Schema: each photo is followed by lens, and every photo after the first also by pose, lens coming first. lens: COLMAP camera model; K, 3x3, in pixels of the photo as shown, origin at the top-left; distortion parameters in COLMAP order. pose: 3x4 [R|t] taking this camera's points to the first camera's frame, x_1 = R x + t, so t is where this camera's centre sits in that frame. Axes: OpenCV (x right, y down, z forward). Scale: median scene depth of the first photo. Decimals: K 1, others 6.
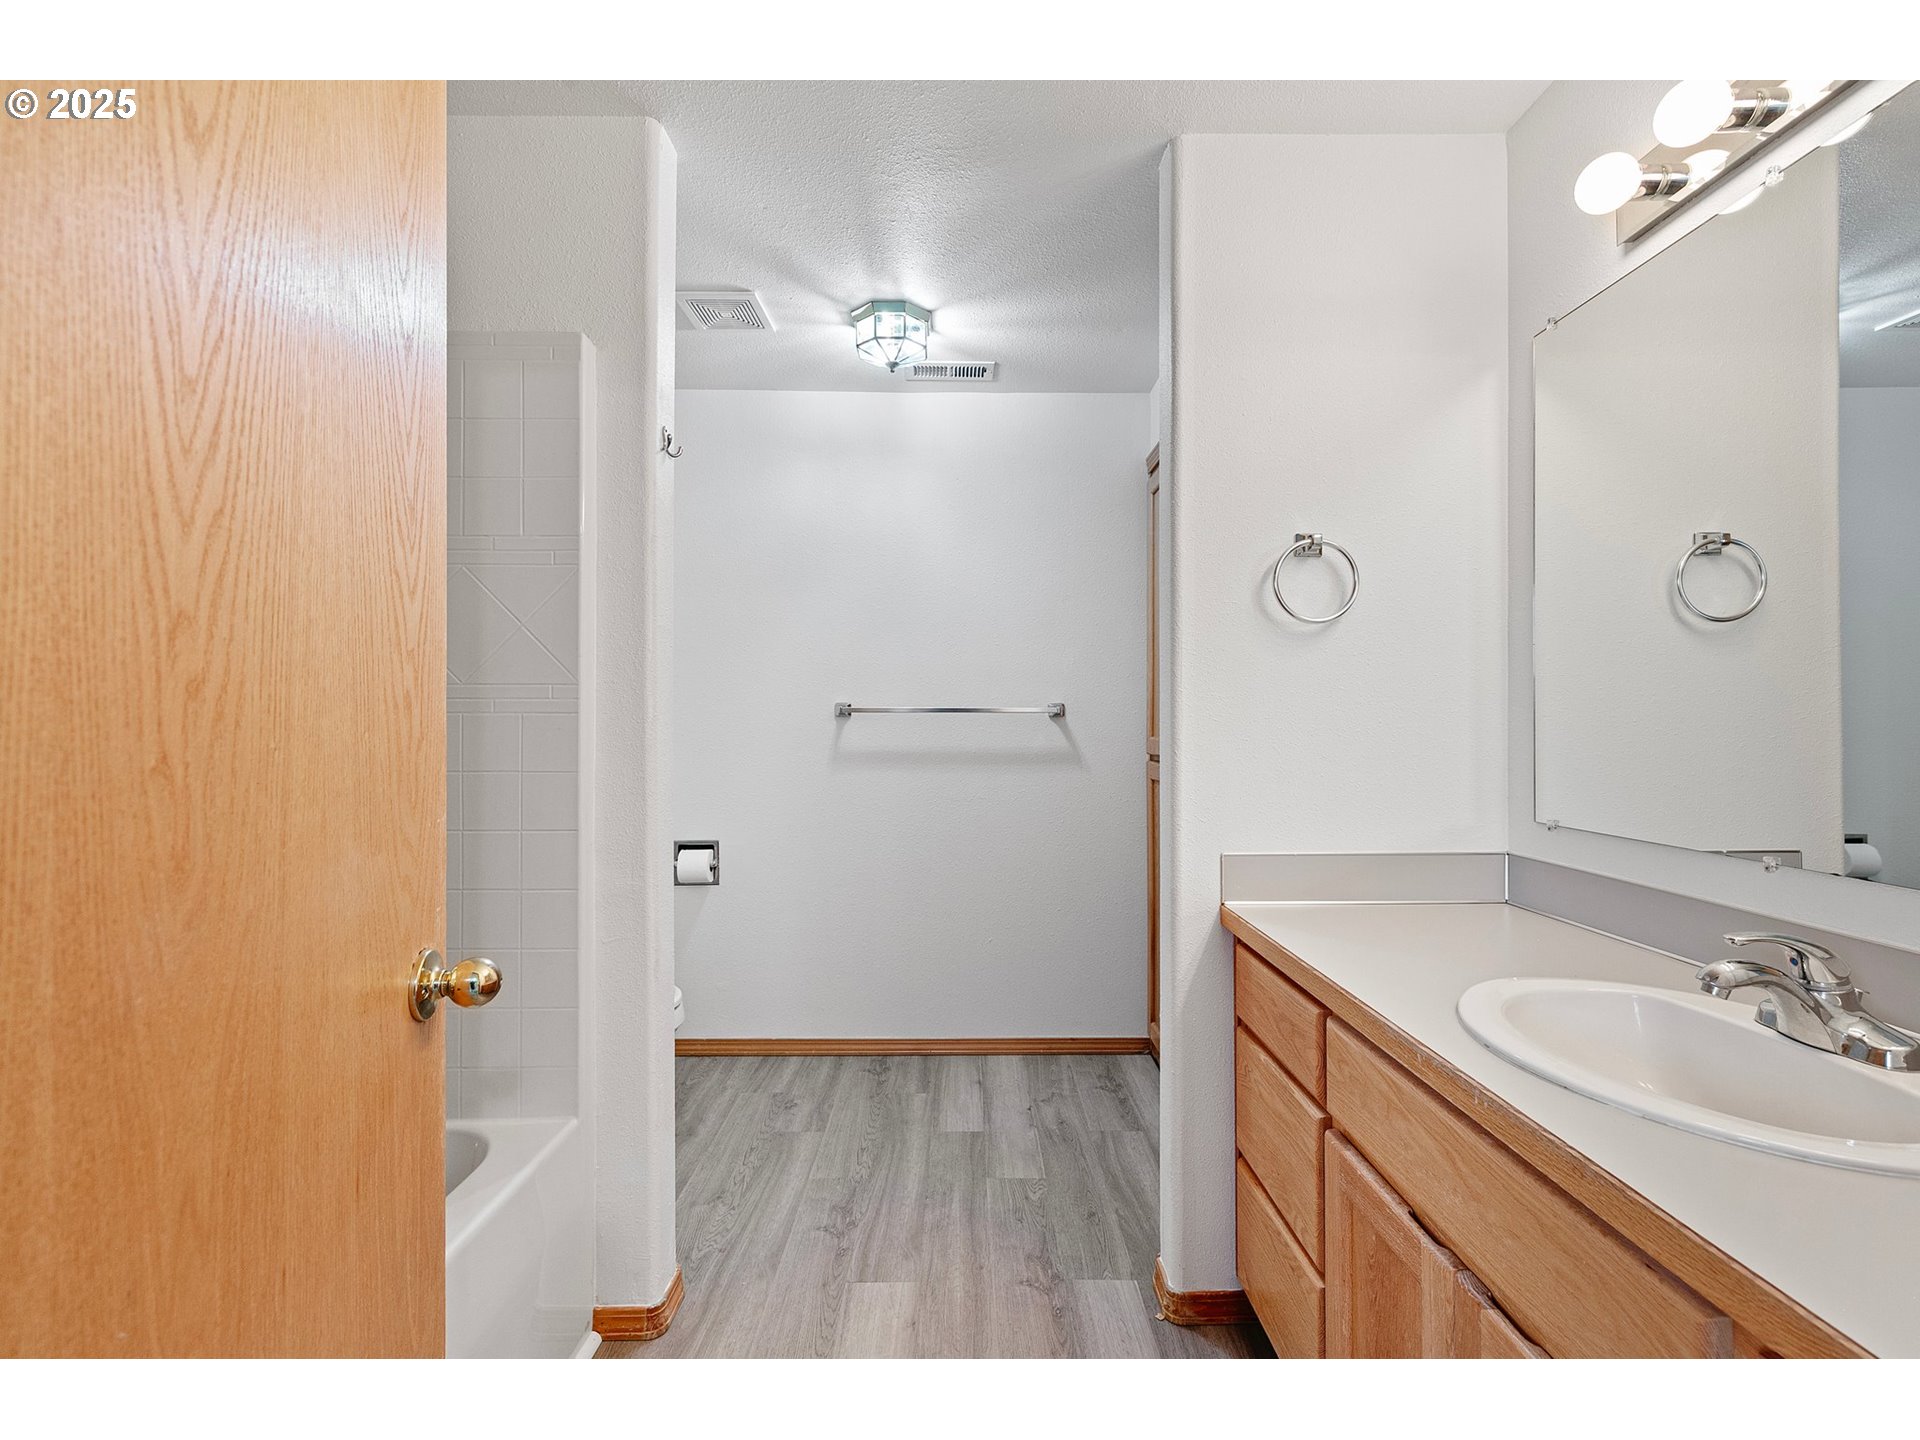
lens RADIAL K [[814.9, 0, 963.7], [0, 814.9, 714.8], [0, 0, 1]] dist [0.005445, -0.000298]
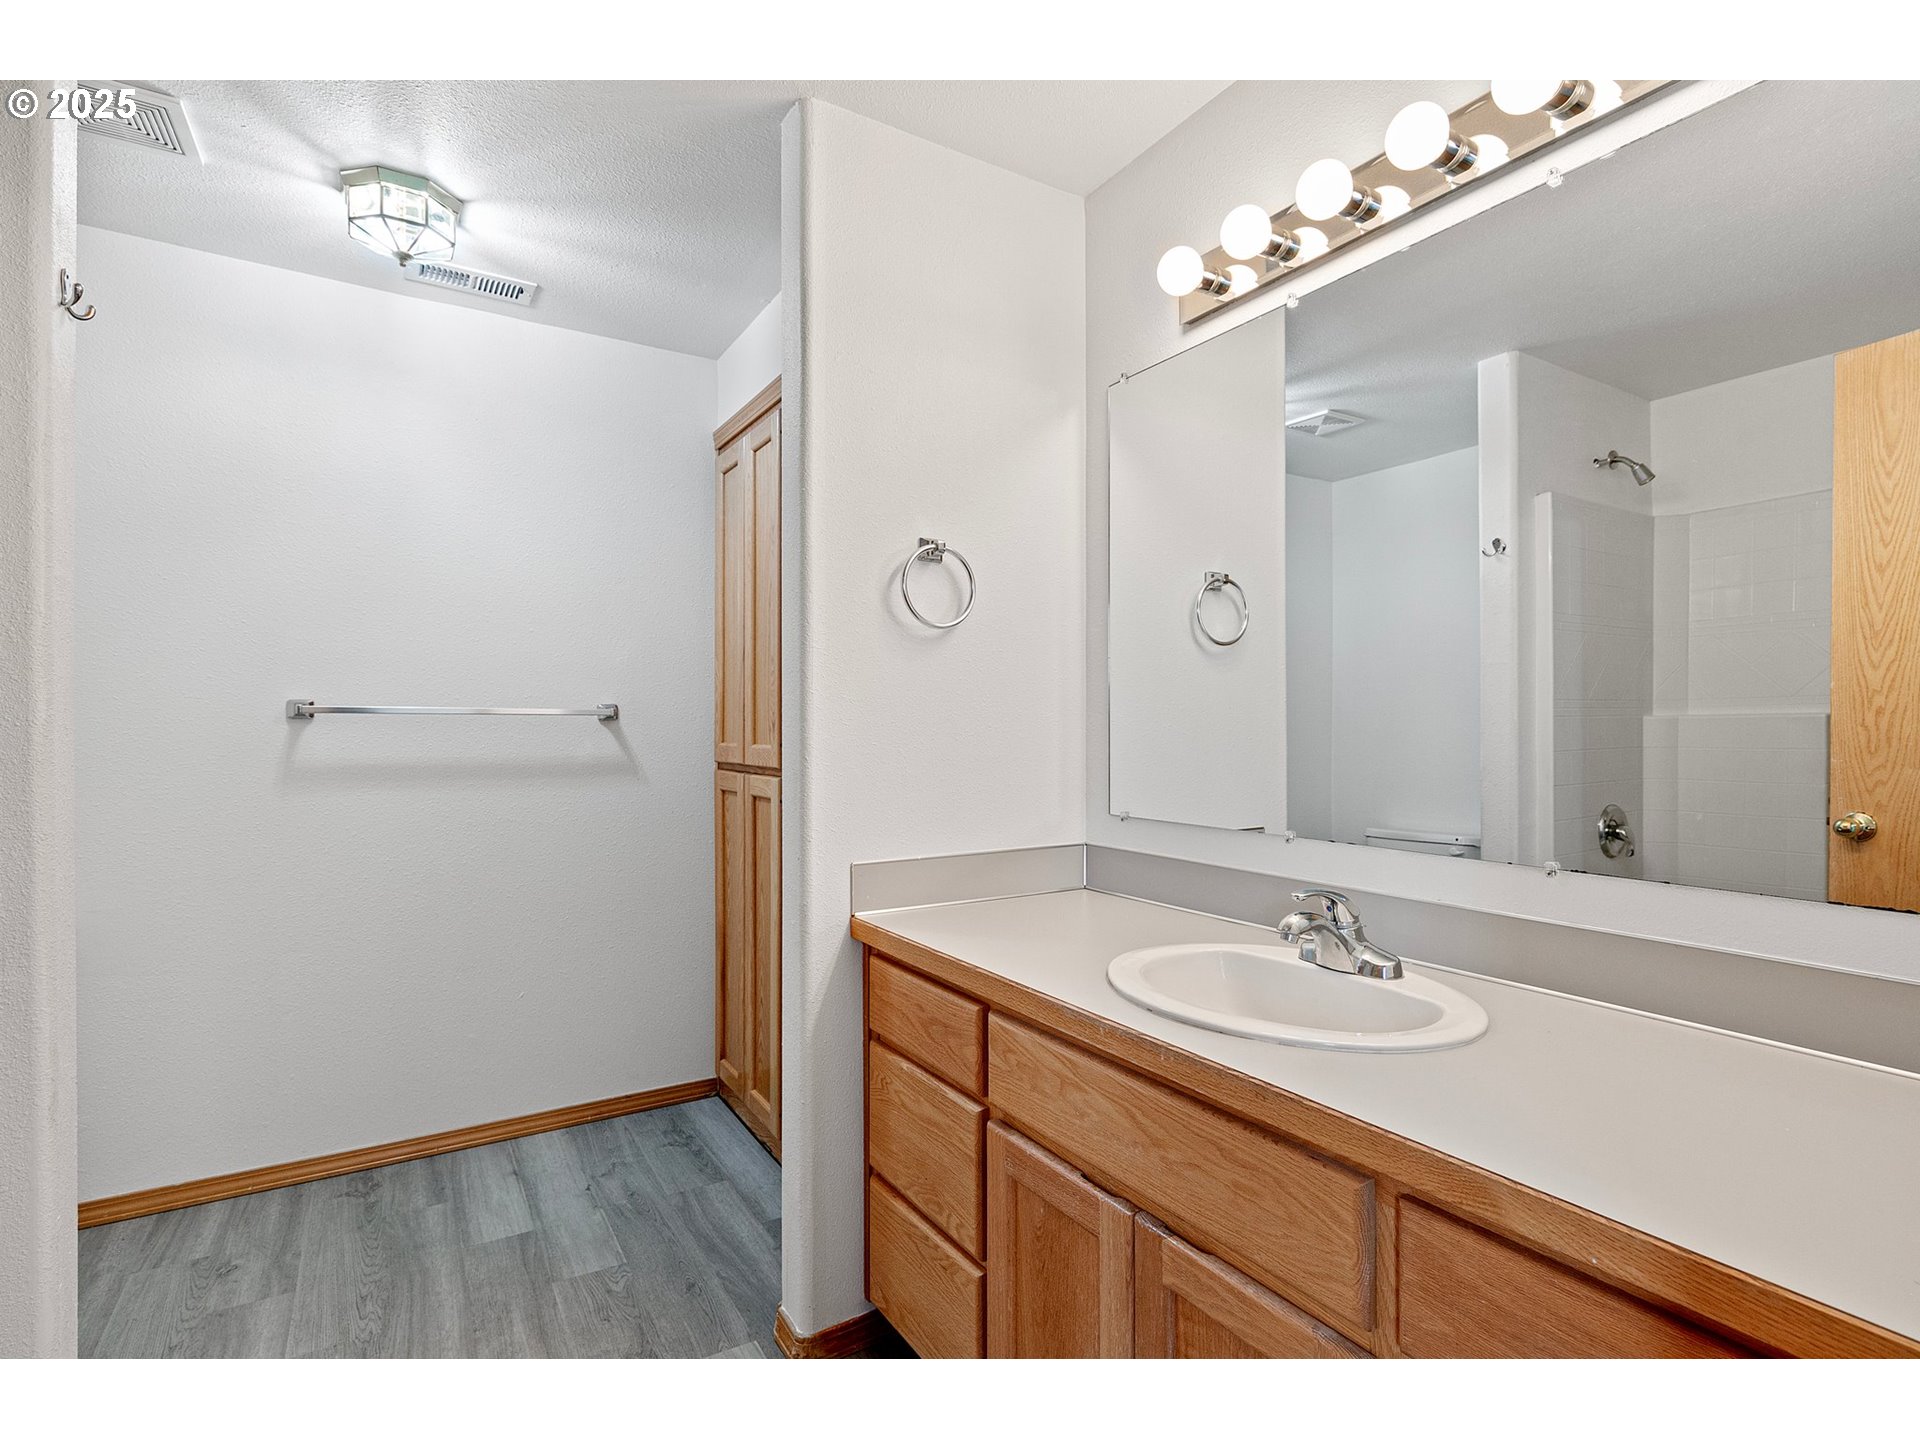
lens RADIAL K [[913.8, 0, 907.1], [0, 913.8, 720.6], [0, 0, 1]] dist [0.010026, -0.005656]
pose [[0.866914, 0.003996, 0.498442, -0.165590], [-0.004967, 0.999987, 0.000623, 0.001237], [-0.498433, -0.003016, 0.866923, 0.036384]]
